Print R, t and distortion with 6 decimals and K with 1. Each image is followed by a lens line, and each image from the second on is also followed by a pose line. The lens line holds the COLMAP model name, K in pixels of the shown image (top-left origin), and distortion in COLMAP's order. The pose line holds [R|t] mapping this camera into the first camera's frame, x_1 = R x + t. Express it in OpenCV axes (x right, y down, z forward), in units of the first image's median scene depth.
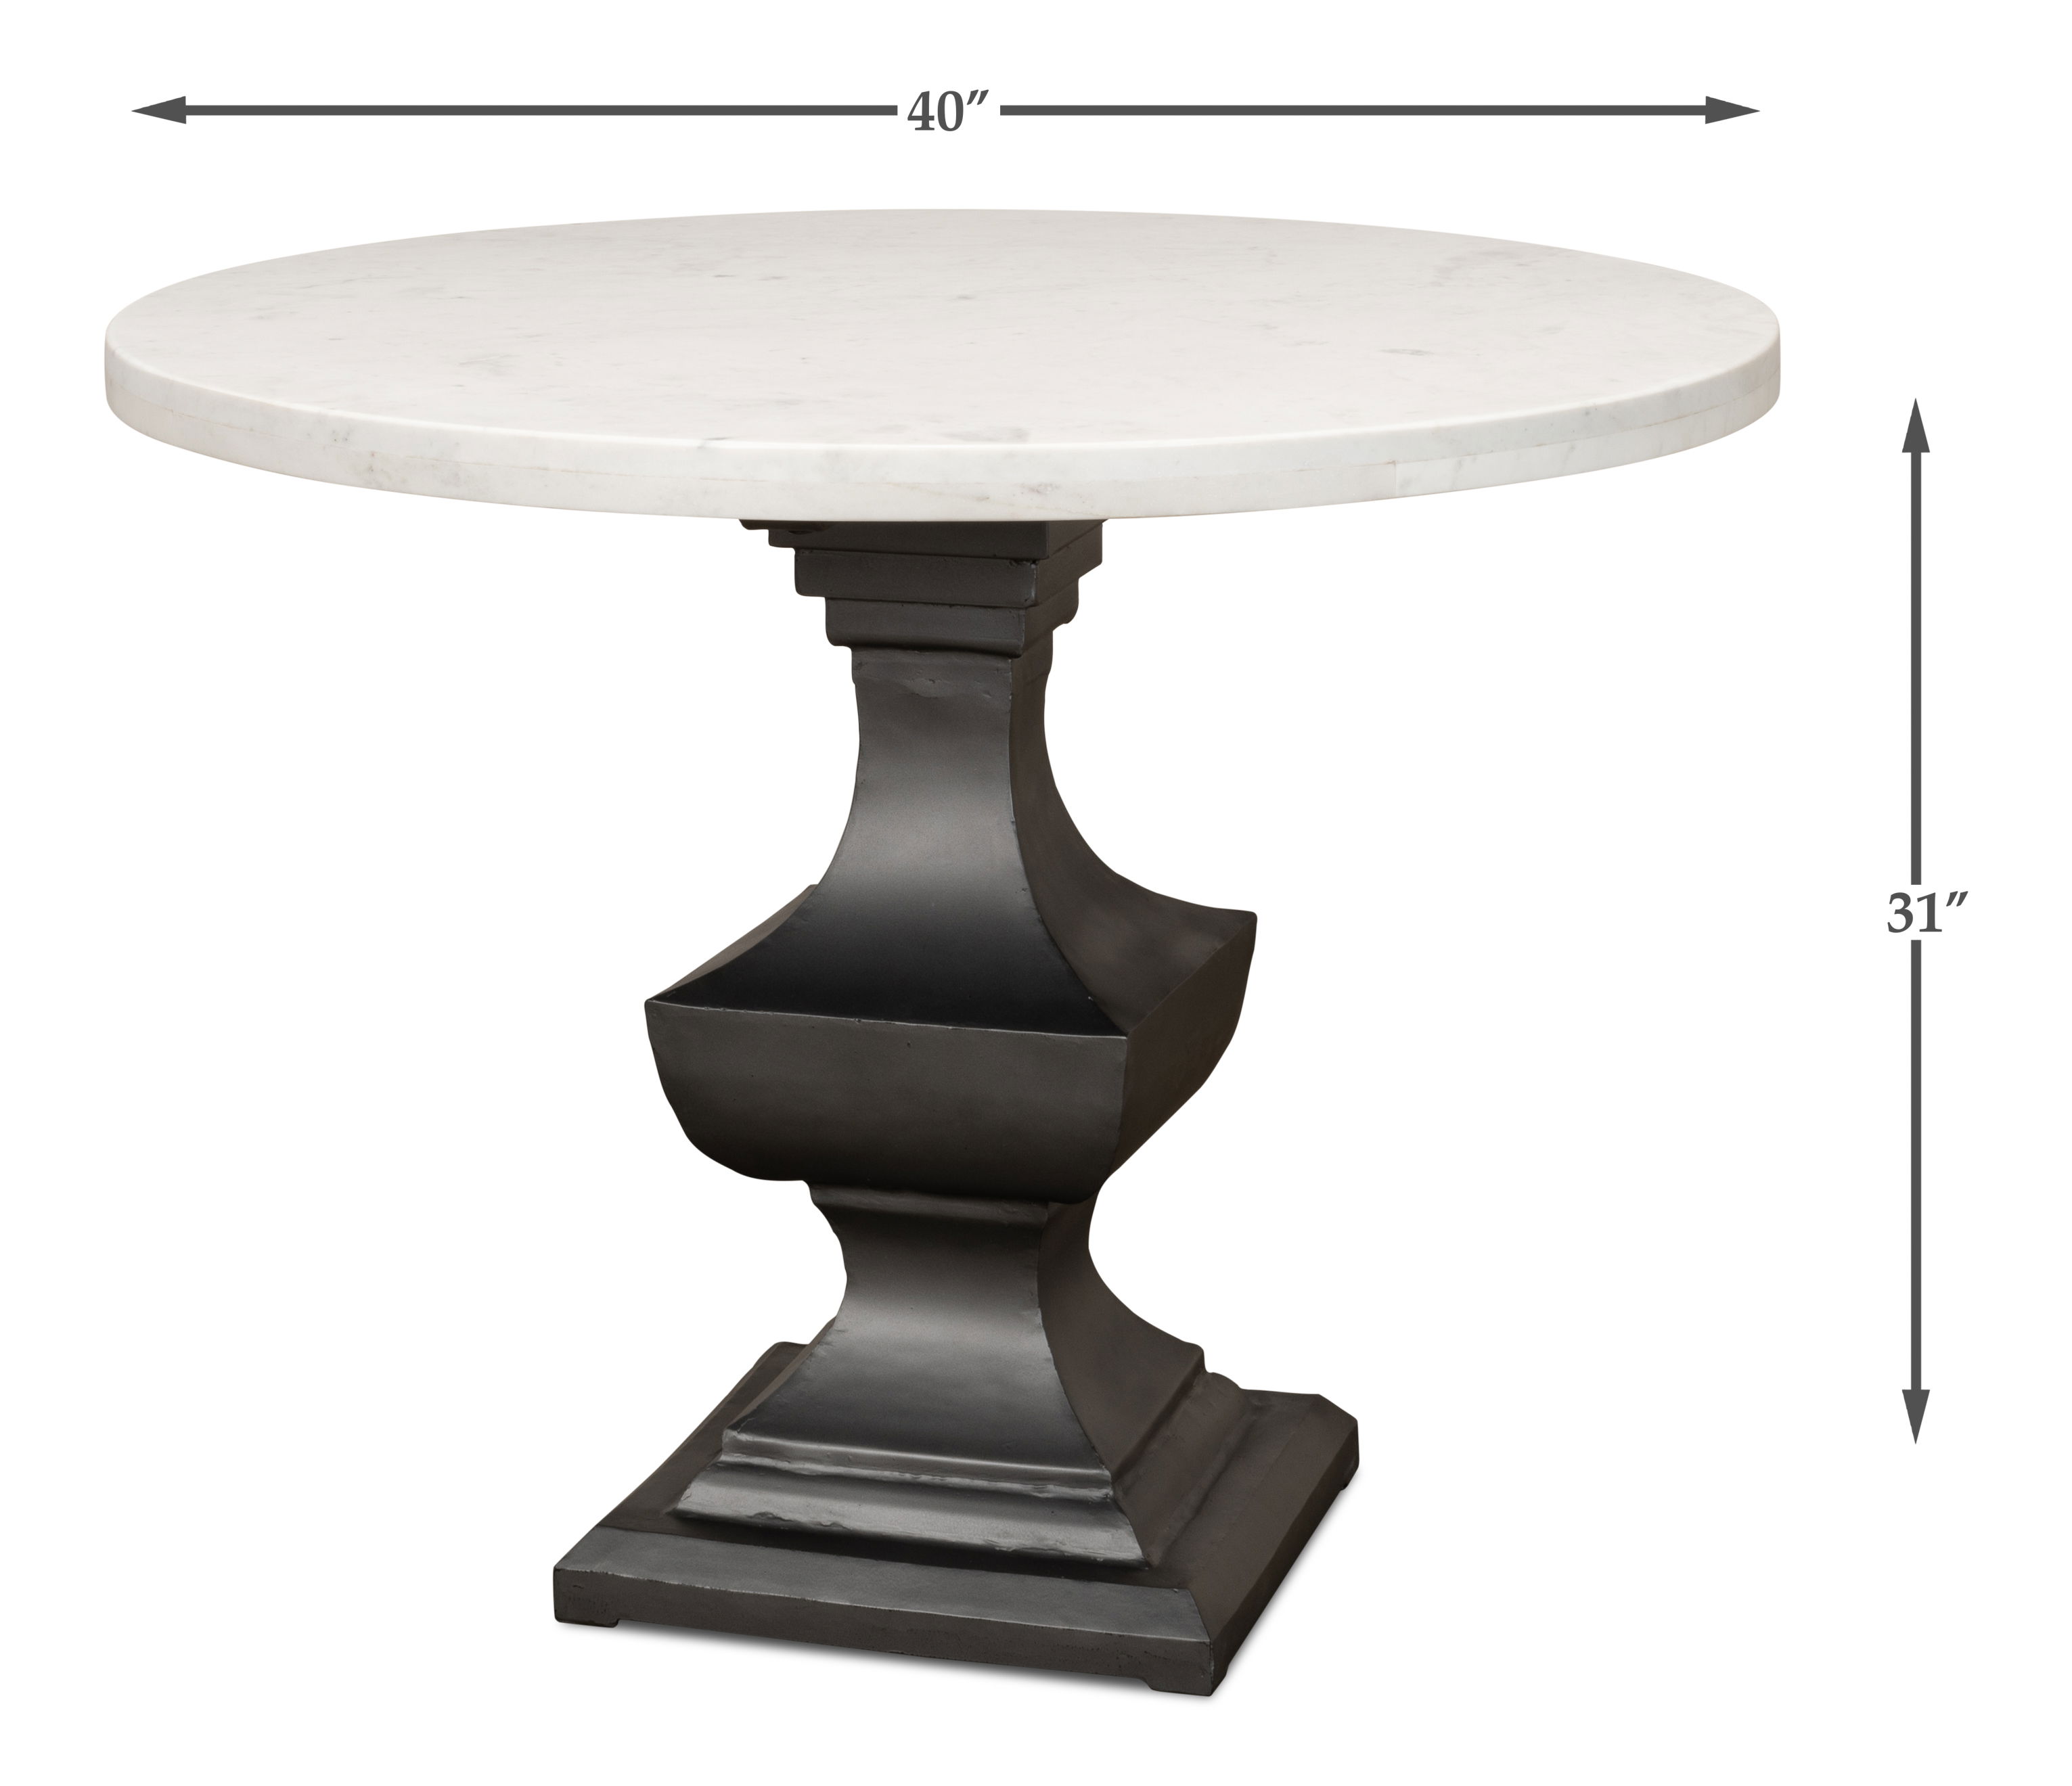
lens RADIAL K [[3423.6, 0, 1035.4], [0, 3423.6, 946.1], [0, 0, 1]] dist [0.020647, 0.046257]
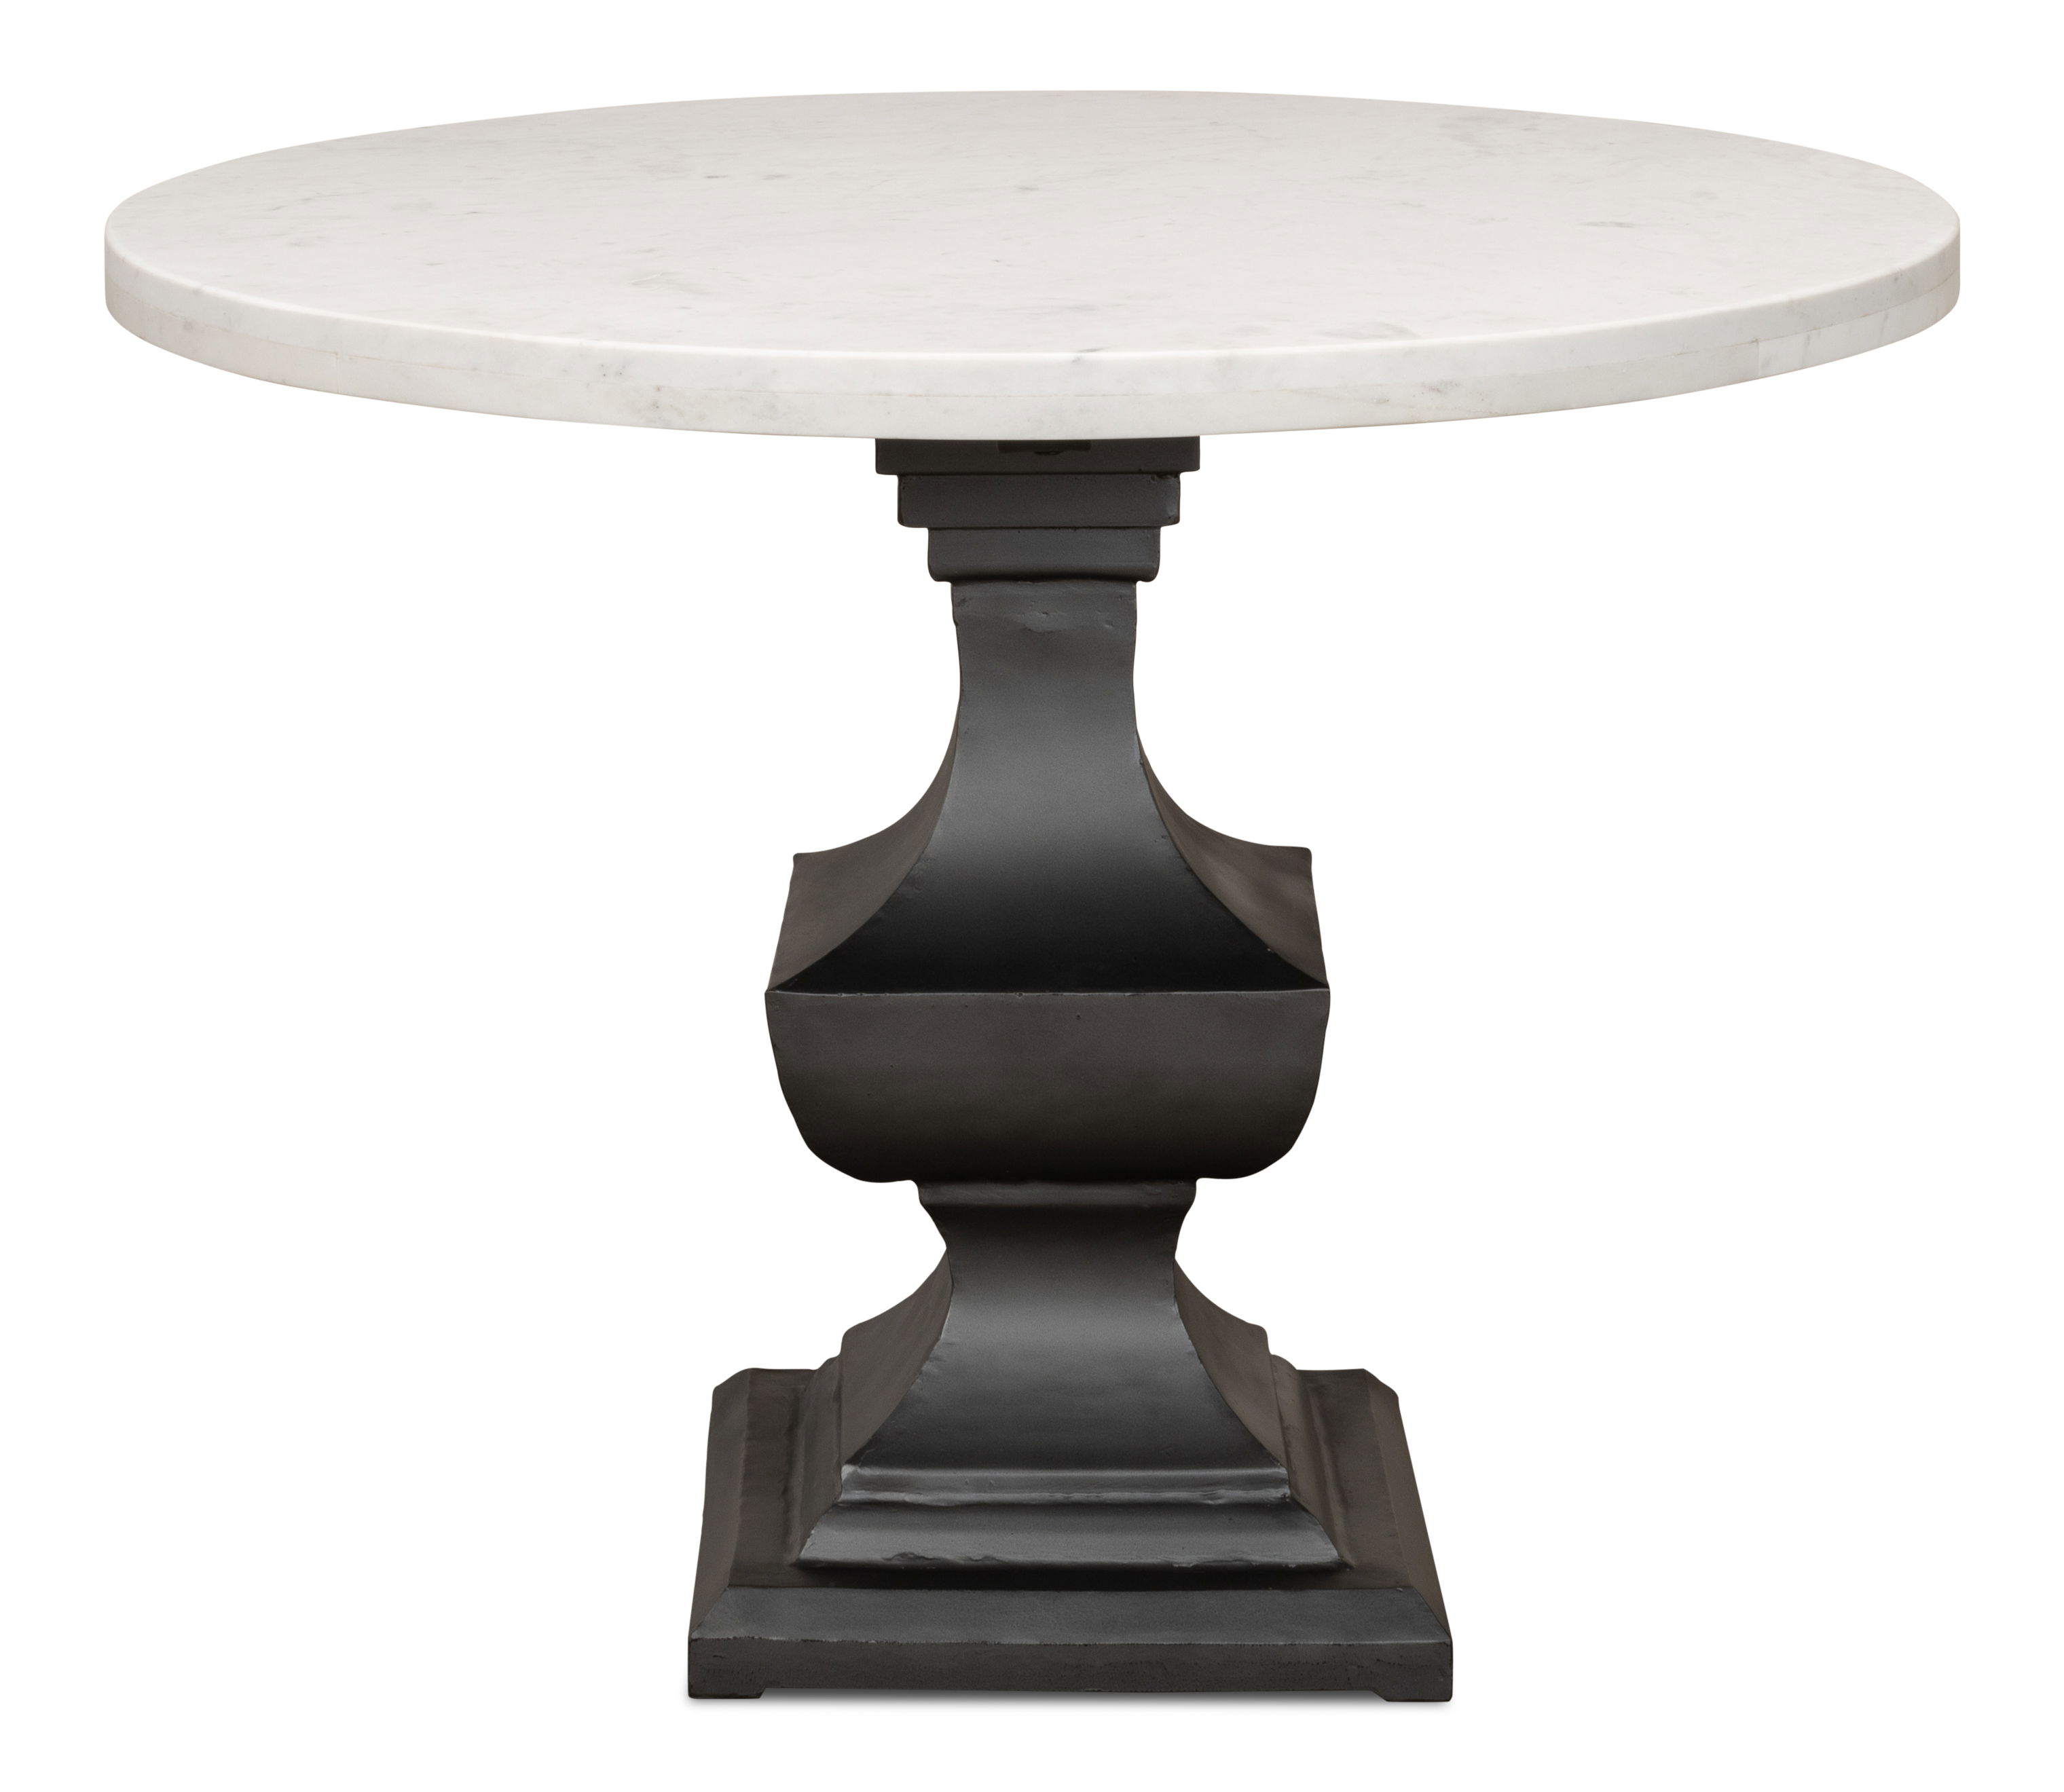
lens RADIAL K [[3781.6, 0, 1032.0], [0, 3781.6, 896.0], [0, 0, 1]] dist [0.022100, 0.074590]
pose [[0.983223, -0.073291, 0.167034, -0.208501], [0.073591, 0.997279, 0.004403, -0.008025], [-0.166902, 0.007963, 0.985941, 0.018865]]
